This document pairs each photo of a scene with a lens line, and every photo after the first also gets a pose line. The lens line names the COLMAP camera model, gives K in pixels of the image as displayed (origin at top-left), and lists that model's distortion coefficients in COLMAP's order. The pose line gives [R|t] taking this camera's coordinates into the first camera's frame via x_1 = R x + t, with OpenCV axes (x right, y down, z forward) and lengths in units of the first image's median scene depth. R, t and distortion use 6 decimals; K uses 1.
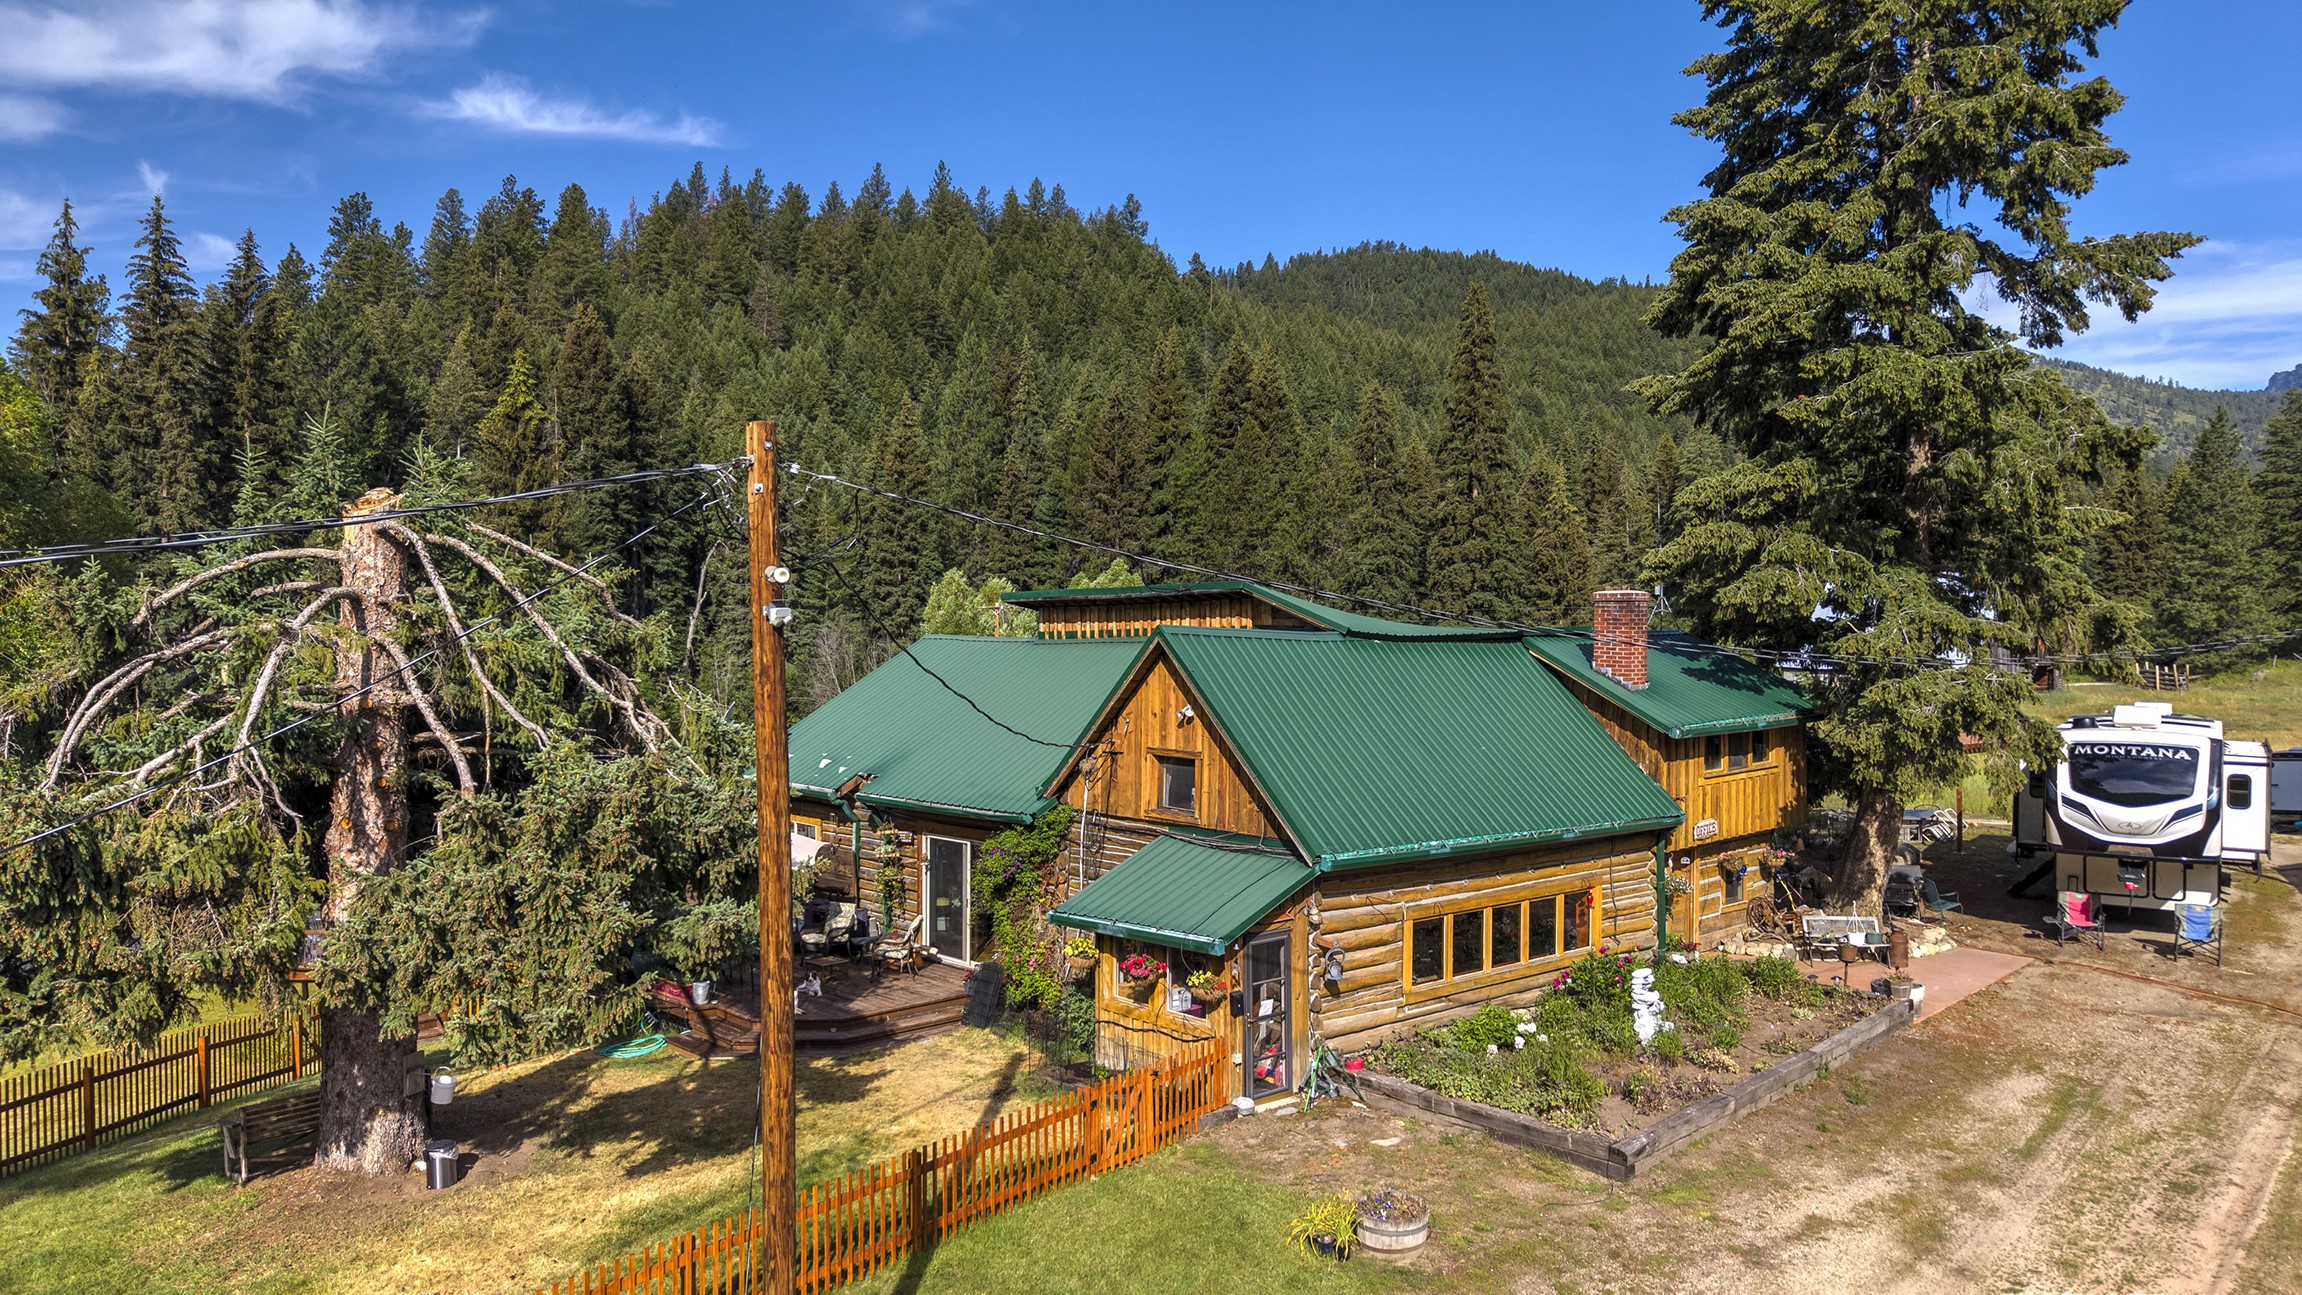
lens RADIAL K [[1540.8, 0, 1152.5], [0, 1540.8, 657.0], [0, 0, 1]] dist [0.024848, -0.028973]
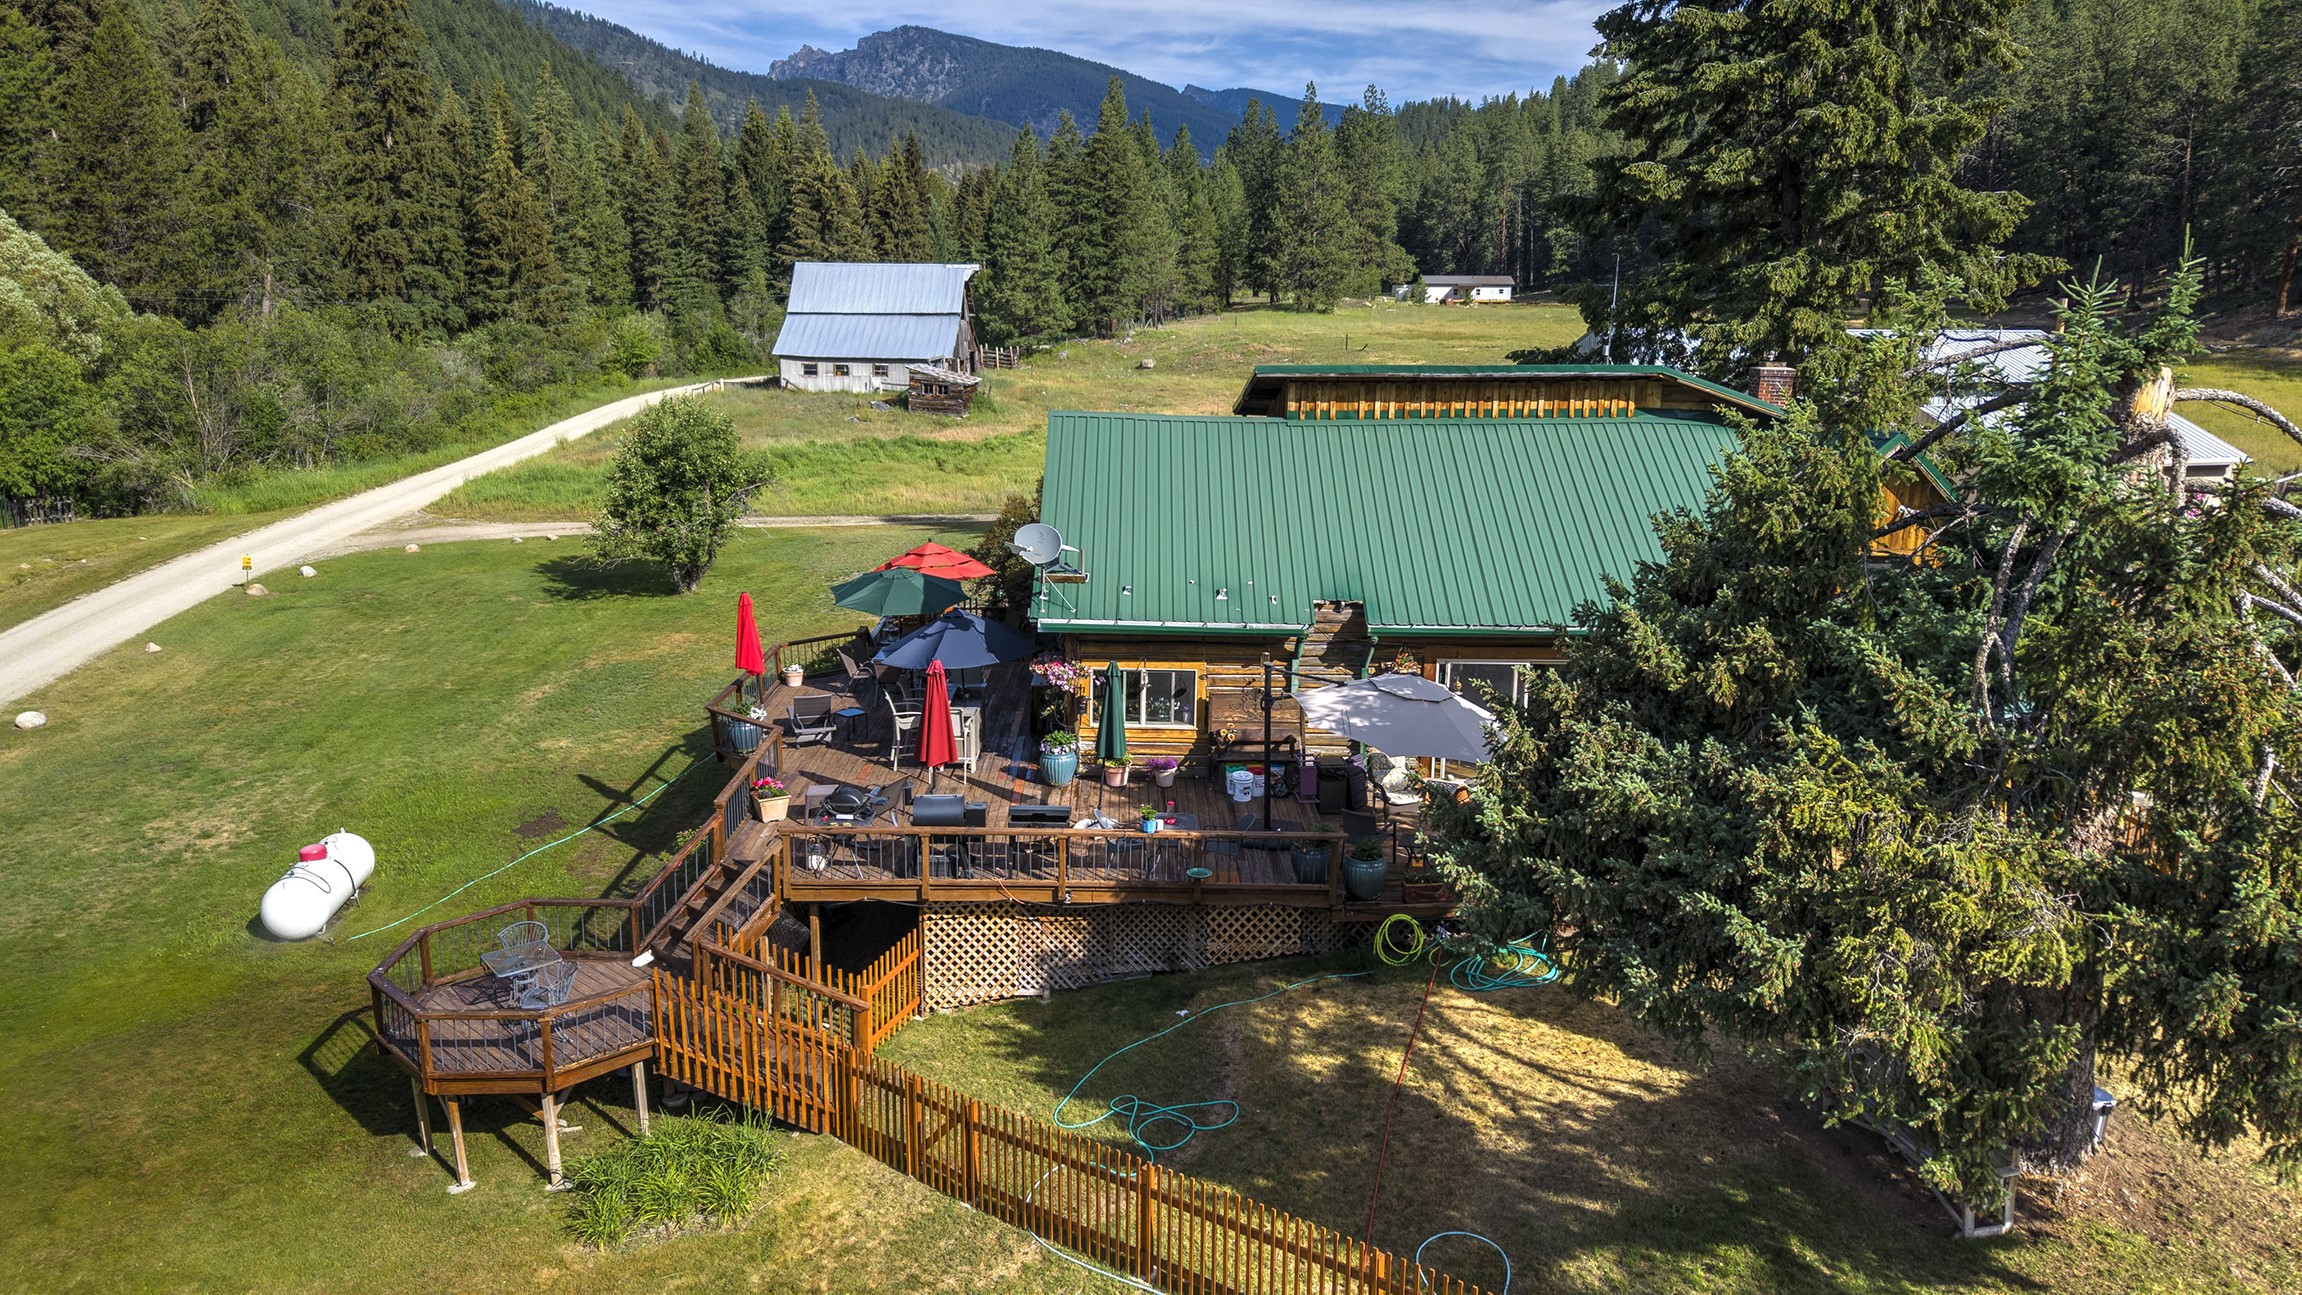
lens RADIAL K [[1540.8, 0, 1150.6], [0, 1540.8, 661.5], [0, 0, 1]] dist [0.024848, -0.028973]
pose [[0.655721, -0.160572, 0.737731, -0.850500], [-0.004726, 0.976230, 0.216684, -0.070999], [-0.754989, -0.145571, 0.639375, 0.518445]]
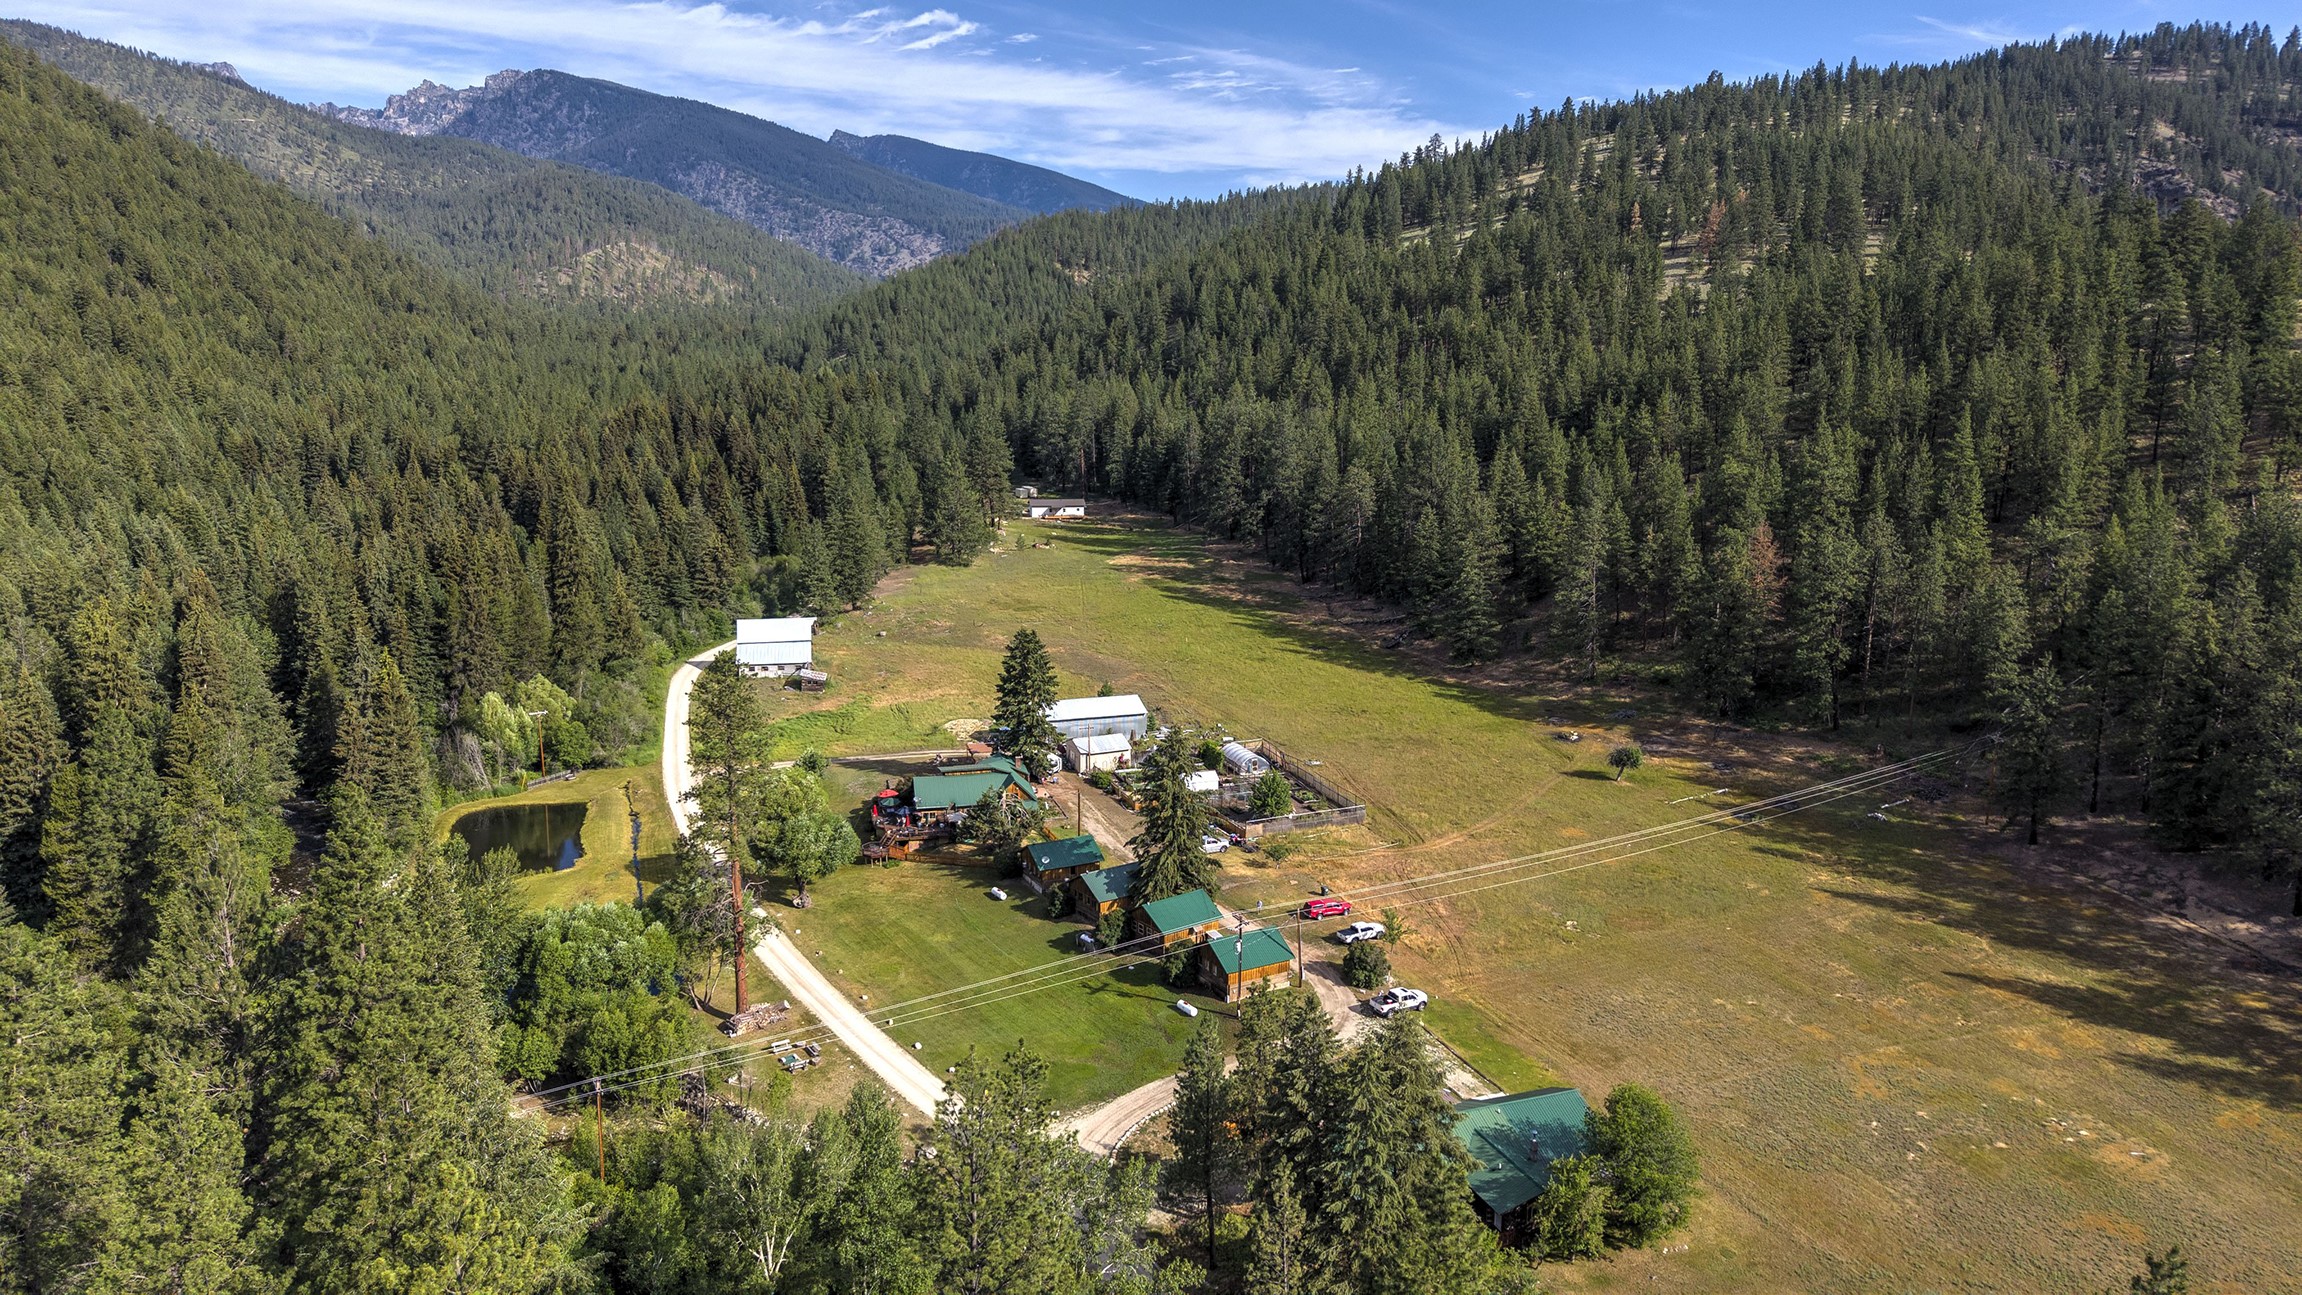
lens RADIAL K [[1540.8, 0, 1153.1], [0, 1540.8, 655.7], [0, 0, 1]] dist [0.024848, -0.028973]
pose [[0.478605, -0.169705, 0.861474, -5.612933], [0.001934, 0.981345, 0.192244, -1.911997], [-0.878028, -0.090342, 0.470005, -3.032985]]
